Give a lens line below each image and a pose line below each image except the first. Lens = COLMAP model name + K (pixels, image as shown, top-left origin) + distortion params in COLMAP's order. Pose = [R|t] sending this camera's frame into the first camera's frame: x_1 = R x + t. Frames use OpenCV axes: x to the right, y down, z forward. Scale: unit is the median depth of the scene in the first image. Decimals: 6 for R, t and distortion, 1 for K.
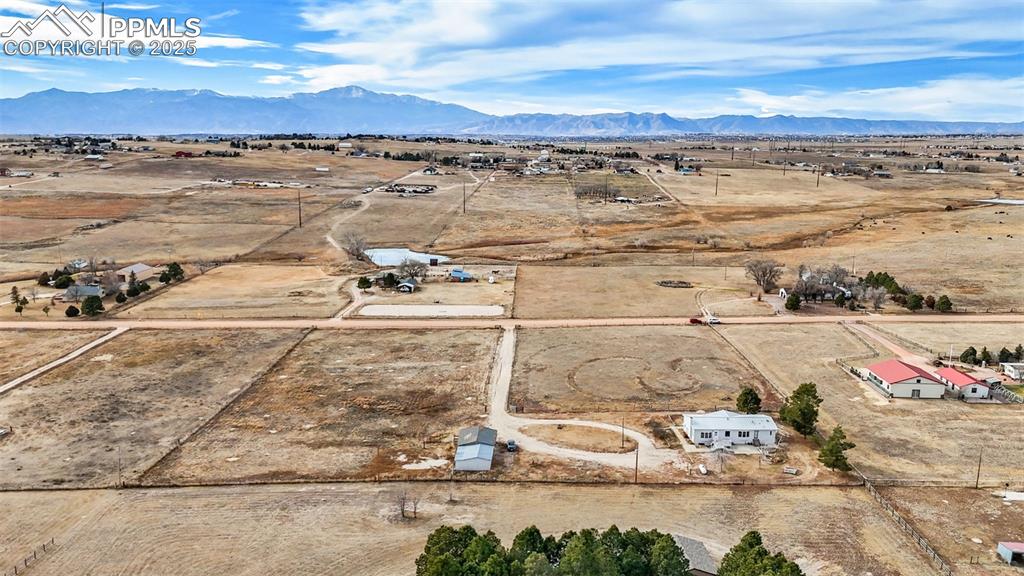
lens RADIAL K [[763.5, 0, 522.8], [0, 763.5, 291.4], [0, 0, 1]] dist [0.090311, -0.087991]
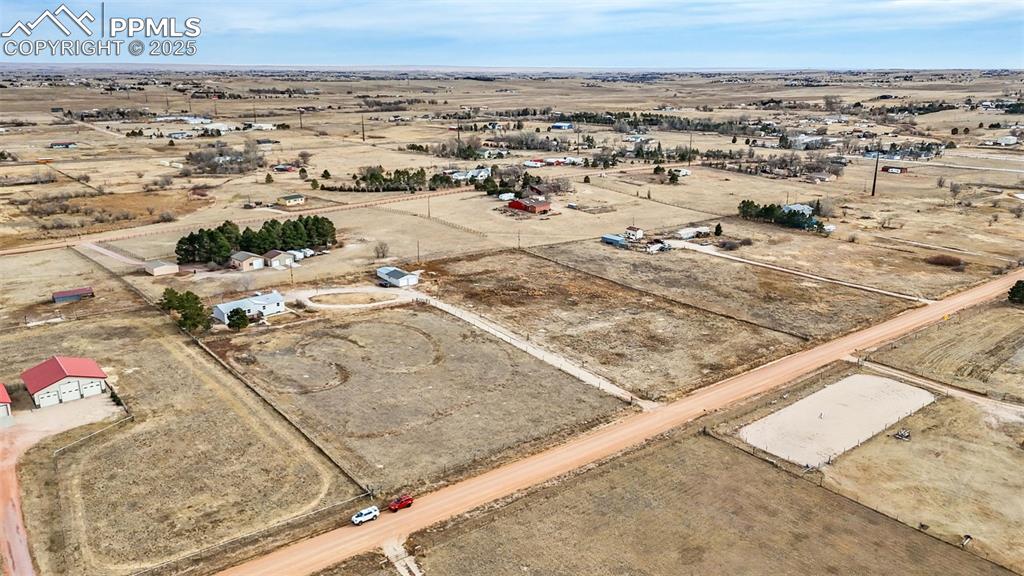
lens RADIAL K [[763.5, 0, 522.8], [0, 763.5, 291.4], [0, 0, 1]] dist [0.090311, -0.087991]
pose [[-0.764046, 0.173959, -0.621266, 0.613418], [-0.141479, 0.894345, 0.424417, -0.406225], [0.629458, 0.412171, -0.658710, 1.818506]]
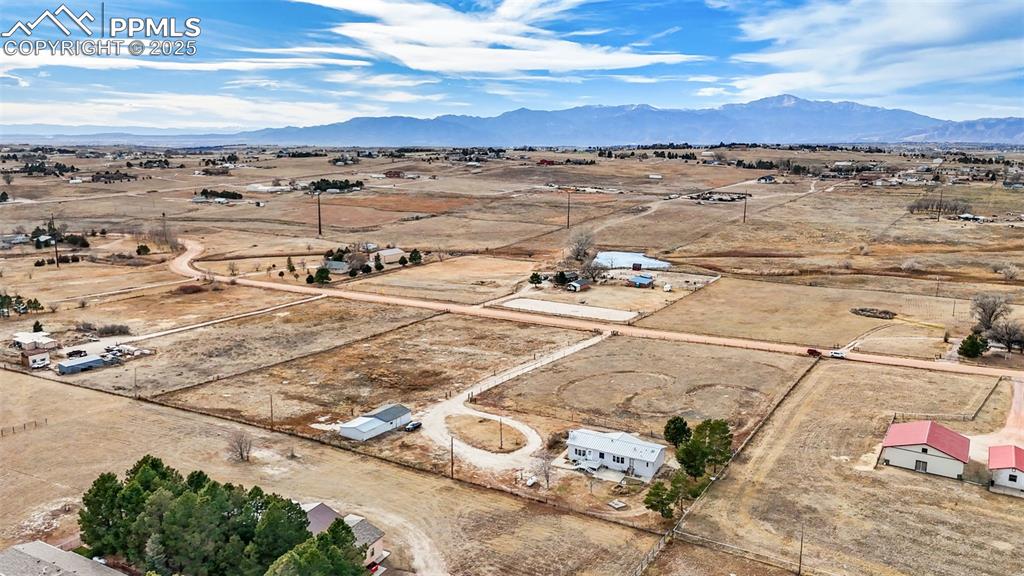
lens RADIAL K [[763.5, 0, 522.8], [0, 763.5, 291.4], [0, 0, 1]] dist [0.090311, -0.087991]
pose [[0.865437, 0.095322, -0.491866, 0.502652], [-0.101640, 0.994724, 0.013938, -0.010709], [0.490599, 0.037930, 0.870559, 0.122229]]
